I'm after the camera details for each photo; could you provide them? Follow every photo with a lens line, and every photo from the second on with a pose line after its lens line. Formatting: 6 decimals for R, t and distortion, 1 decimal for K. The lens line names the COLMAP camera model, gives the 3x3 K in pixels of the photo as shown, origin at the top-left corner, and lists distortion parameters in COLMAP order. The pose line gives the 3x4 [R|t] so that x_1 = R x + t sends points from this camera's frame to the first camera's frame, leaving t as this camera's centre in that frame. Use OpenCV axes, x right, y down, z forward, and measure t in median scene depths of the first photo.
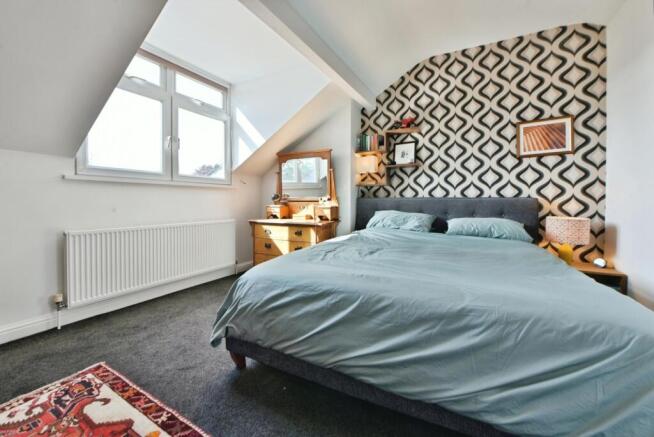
lens RADIAL K [[258.7, 0, 330.2], [0, 258.7, 206.9], [0, 0, 1]] dist [-0.002166, -0.000367]
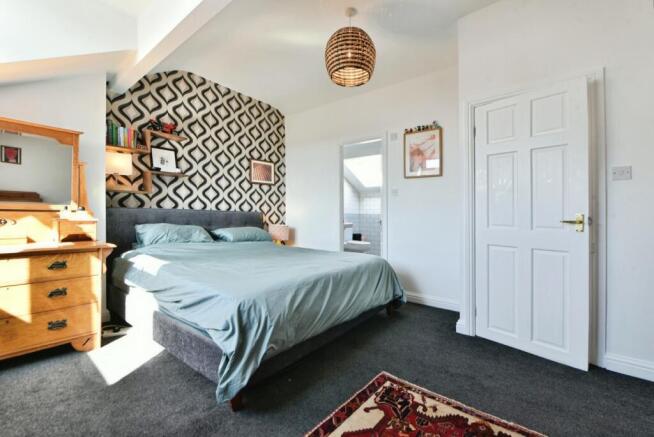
lens RADIAL K [[282.9, 0, 328.2], [0, 282.9, 216.9], [0, 0, 1]] dist [-0.031354, -0.000092]
pose [[0.171596, -0.000380, 0.985167, -0.628438], [0.006183, 0.999981, -0.000692, -0.003608], [-0.985148, 0.006210, 0.171595, 0.288720]]
